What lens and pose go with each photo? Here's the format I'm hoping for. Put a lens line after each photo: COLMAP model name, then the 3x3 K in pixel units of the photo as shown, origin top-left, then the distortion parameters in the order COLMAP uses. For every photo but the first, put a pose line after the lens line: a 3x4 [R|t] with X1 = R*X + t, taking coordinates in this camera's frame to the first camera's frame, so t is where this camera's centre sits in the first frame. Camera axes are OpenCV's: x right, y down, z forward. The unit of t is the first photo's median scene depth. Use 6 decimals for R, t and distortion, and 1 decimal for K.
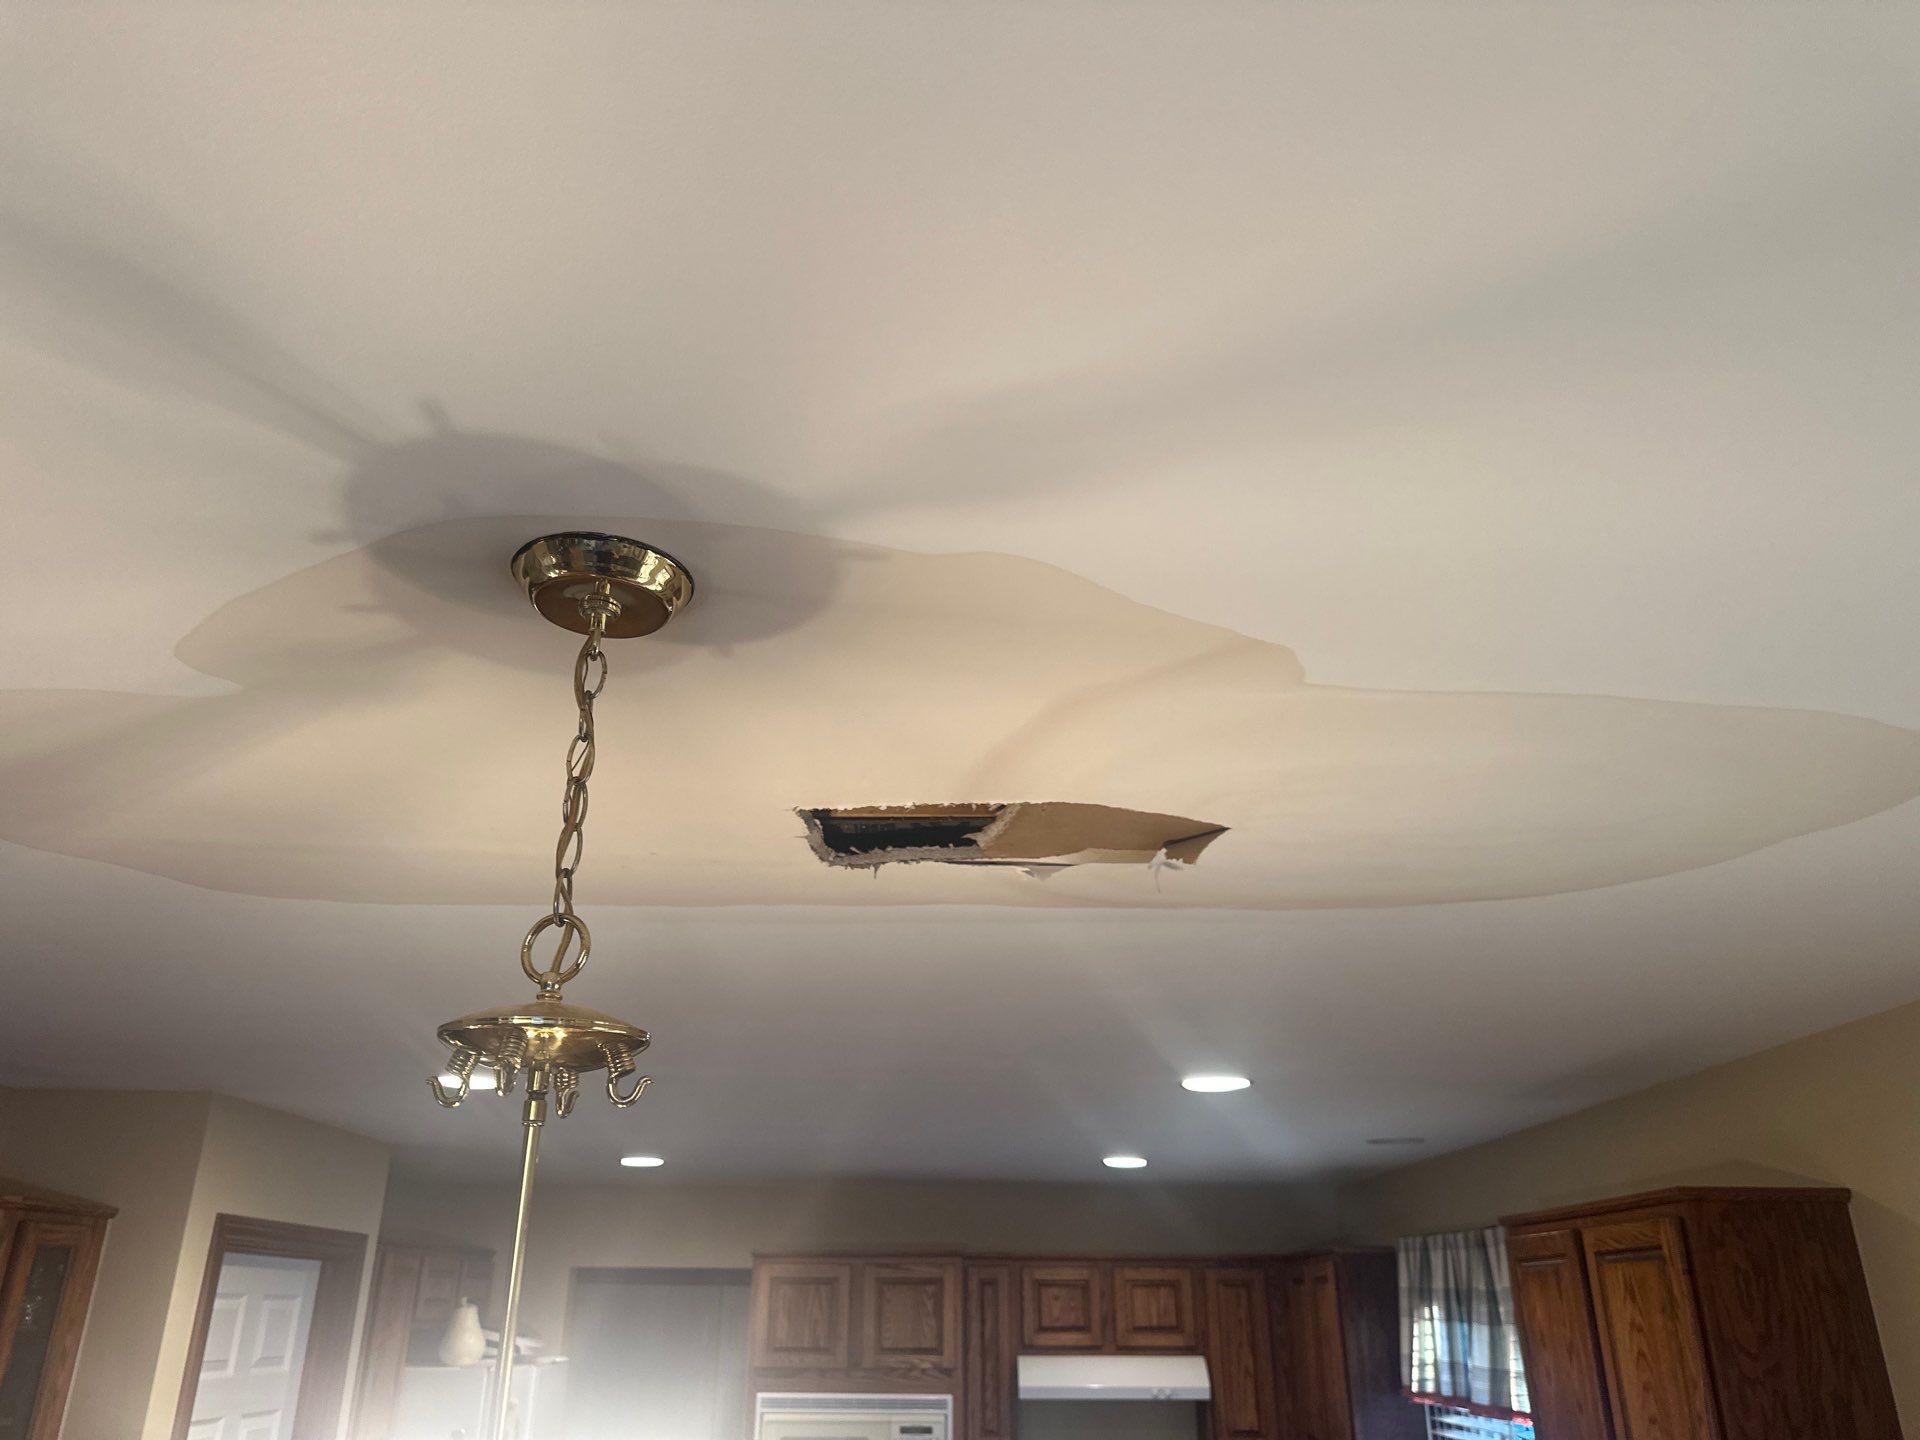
lens RADIAL K [[1347.4, 0, 962.8], [0, 1347.4, 730.4], [0, 0, 1]] dist [-0.008745, -0.005104]
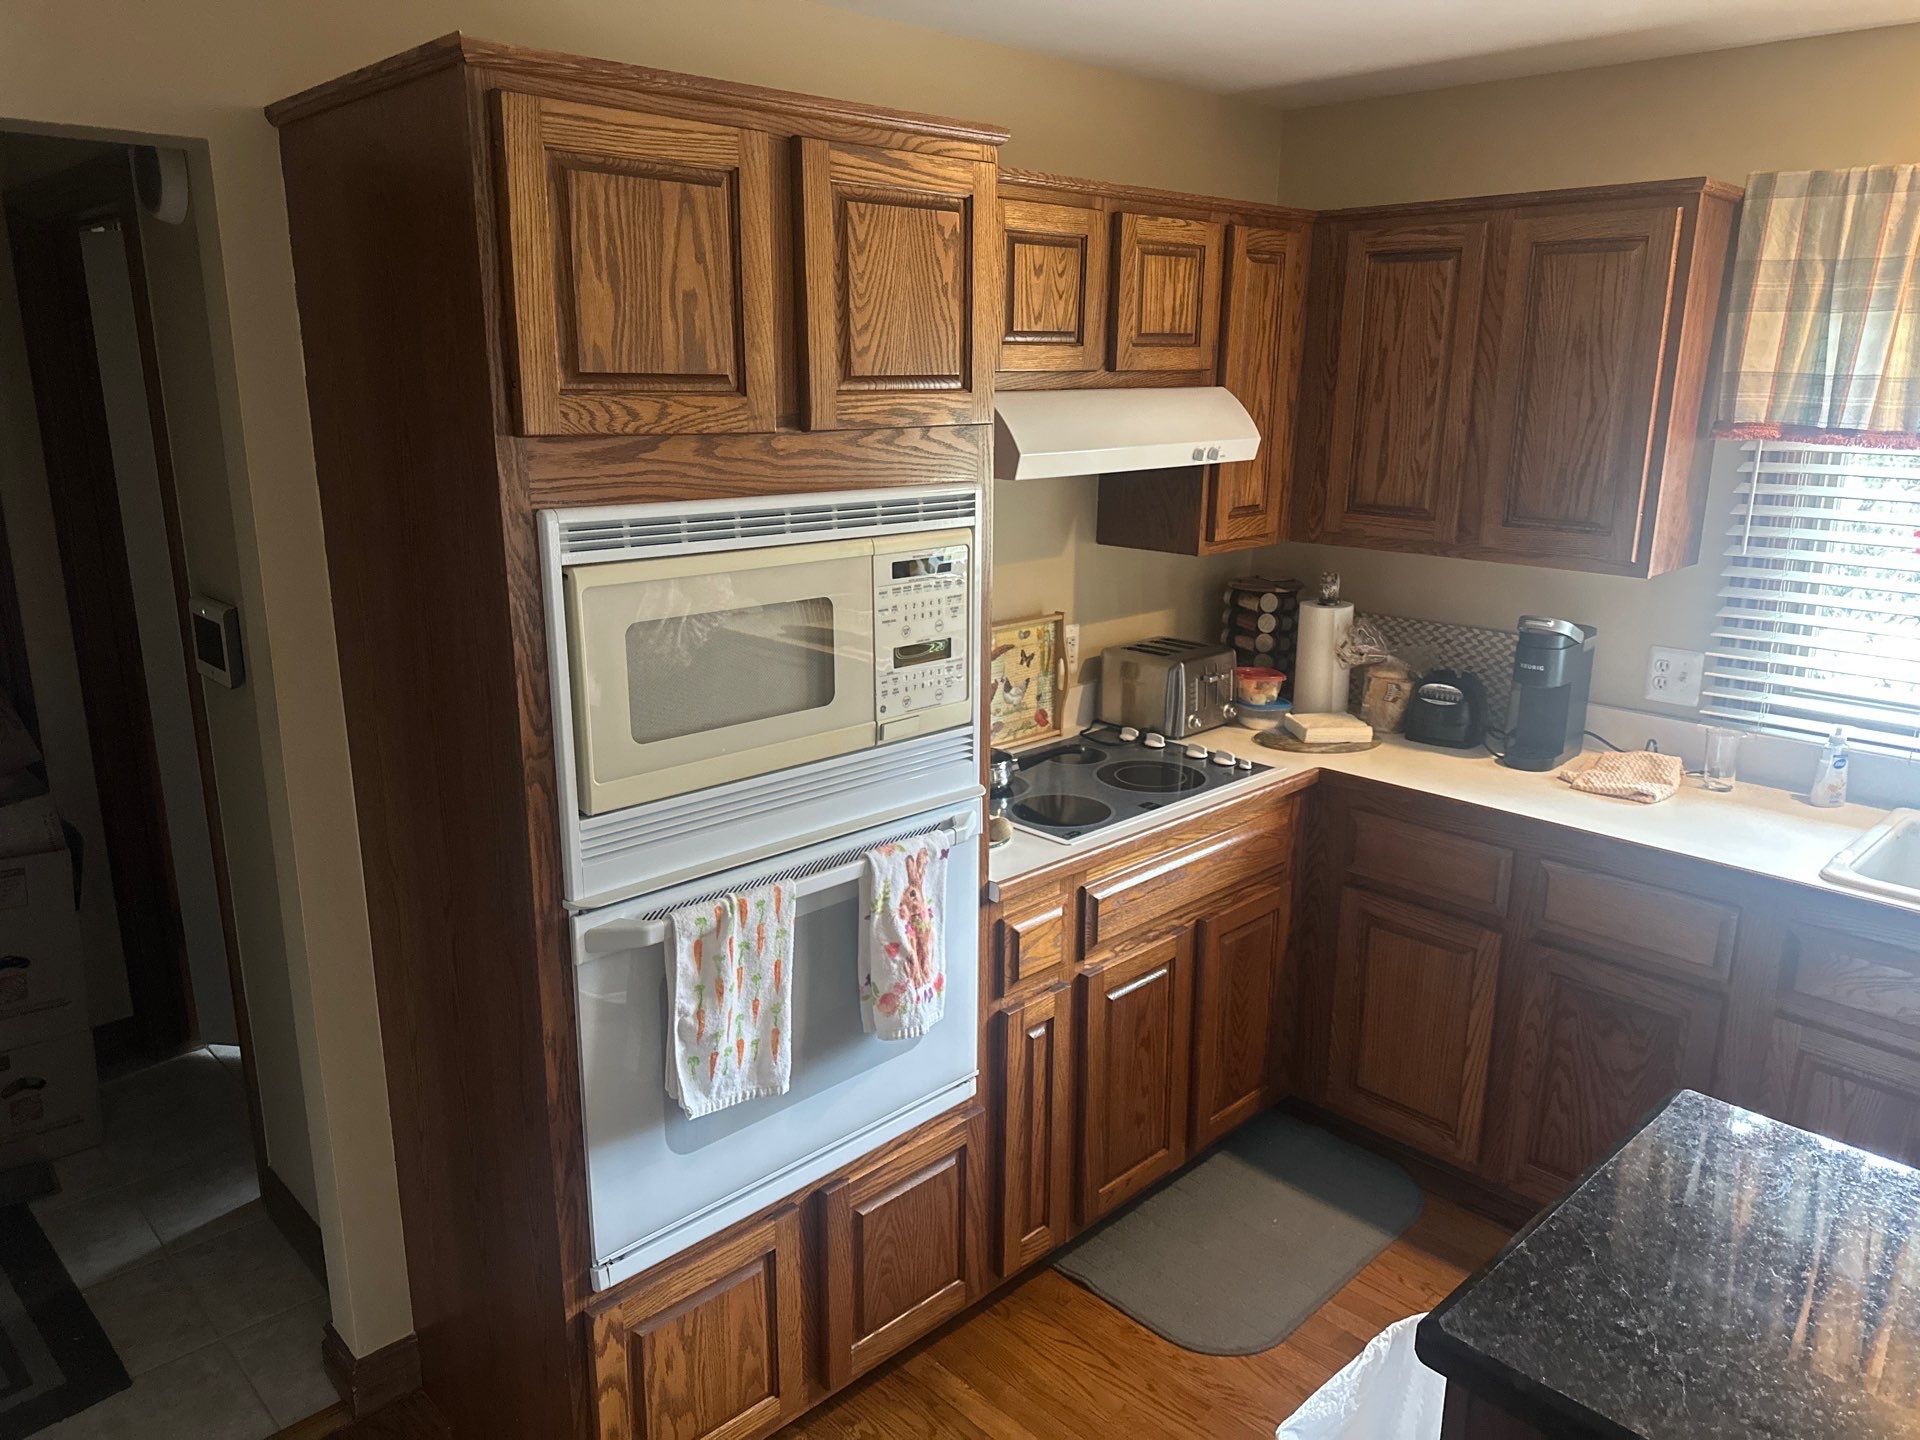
lens RADIAL K [[1308.1, 0, 921.7], [0, 1308.1, 715.4], [0, 0, 1]] dist [0.109945, -0.125887]
pose [[0.742949, -0.172737, 0.646675, -0.277149], [-0.267249, 0.809226, 0.523193, 0.323466], [-0.613681, -0.561529, 0.555050, 0.698194]]
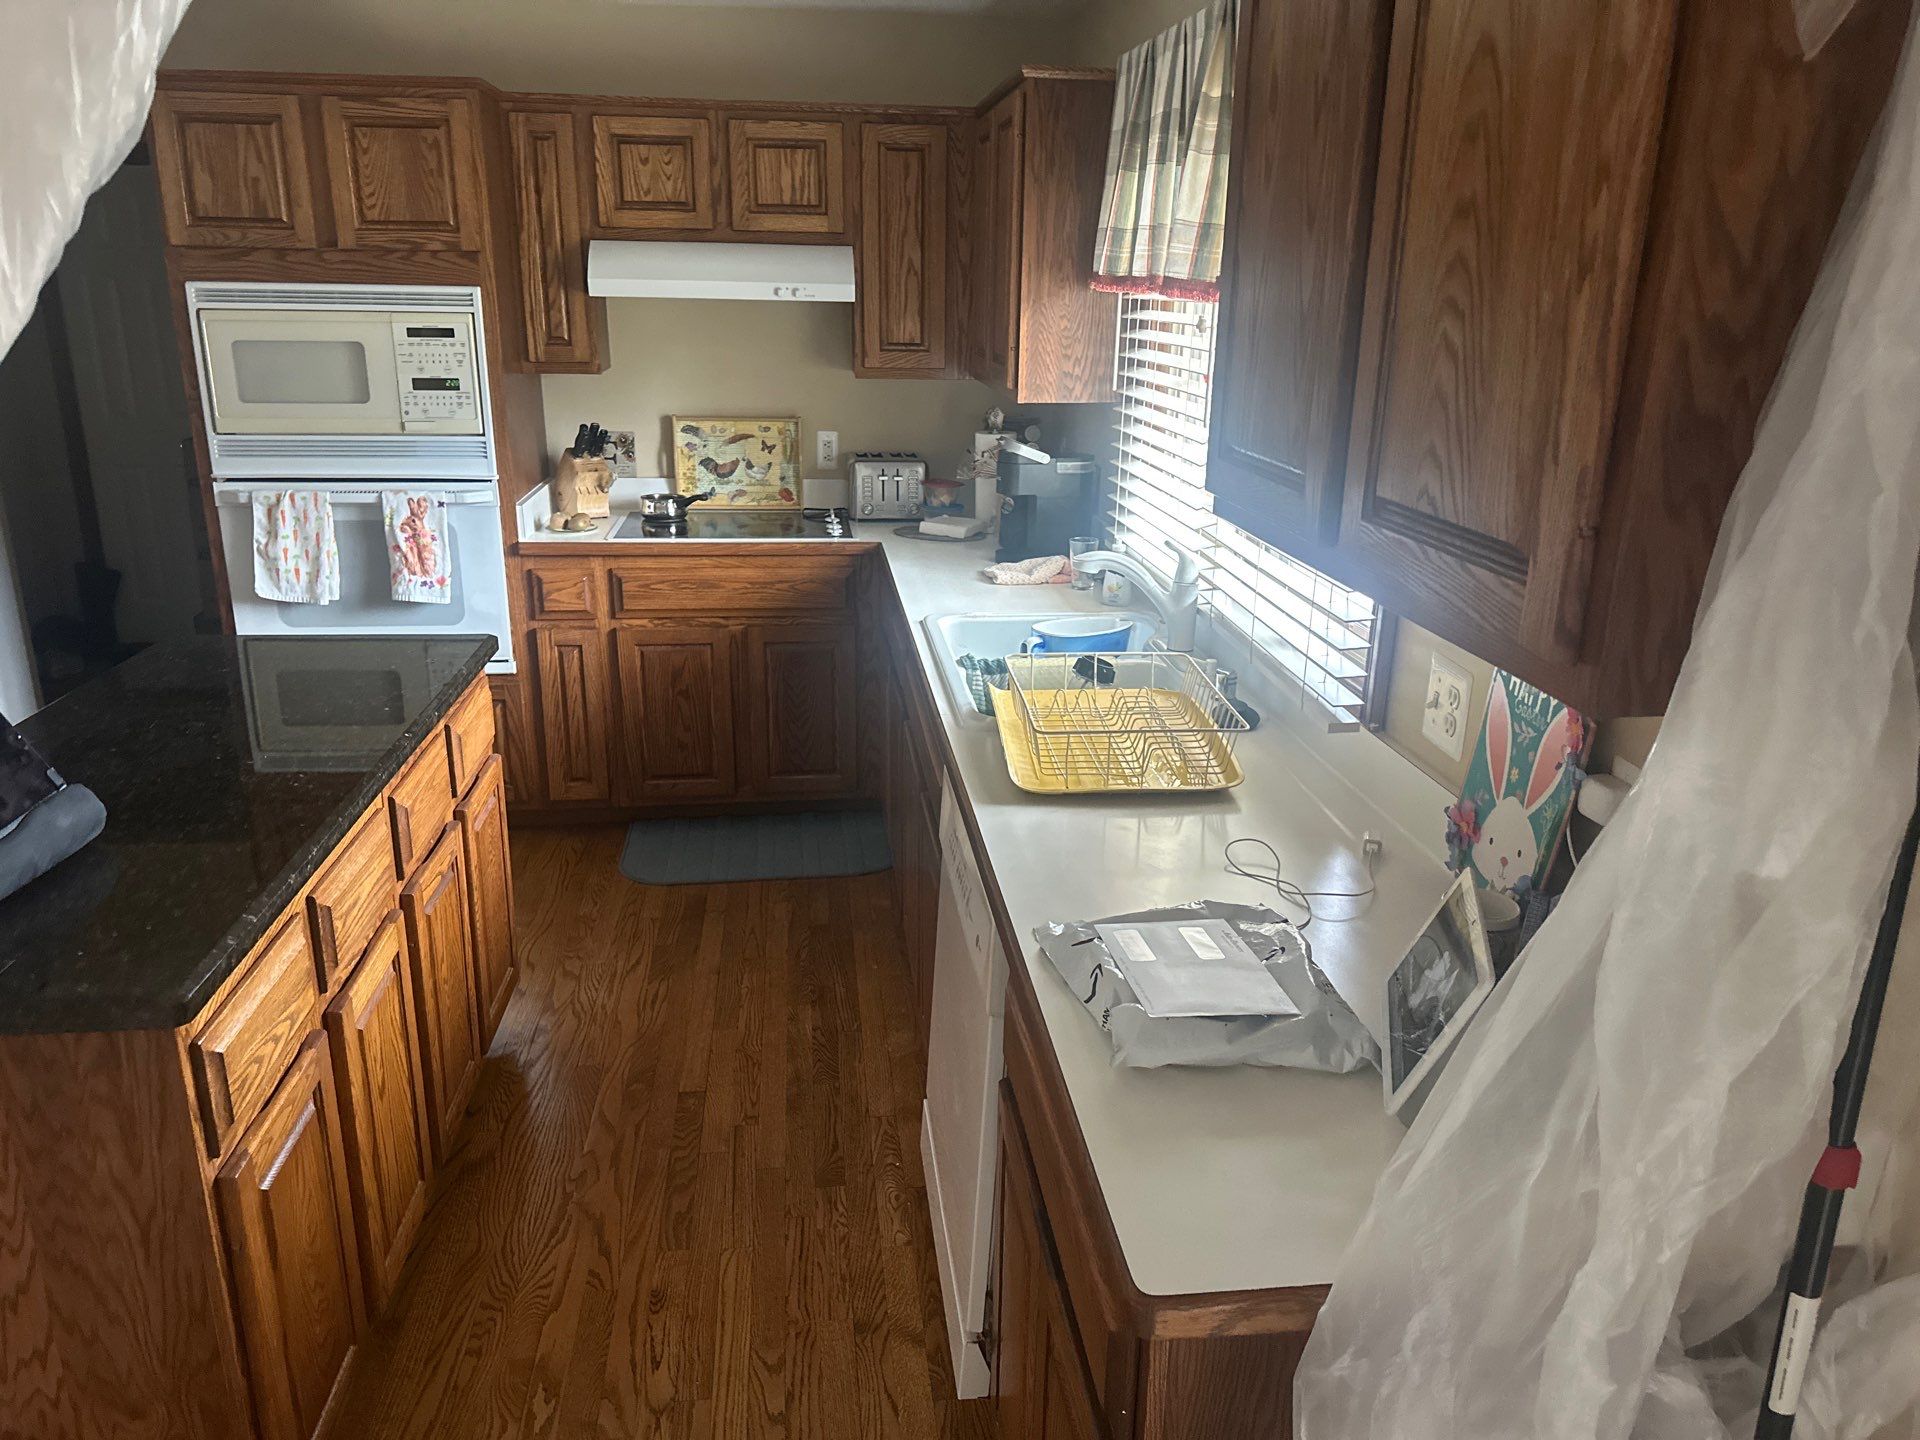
lens RADIAL K [[1347.4, 0, 962.8], [0, 1347.4, 730.4], [0, 0, 1]] dist [-0.008745, -0.005104]
pose [[0.992447, -0.024167, 0.120268, 0.143087], [-0.062622, 0.743229, 0.666100, 0.170621], [-0.105484, -0.668600, 0.736103, 0.280776]]
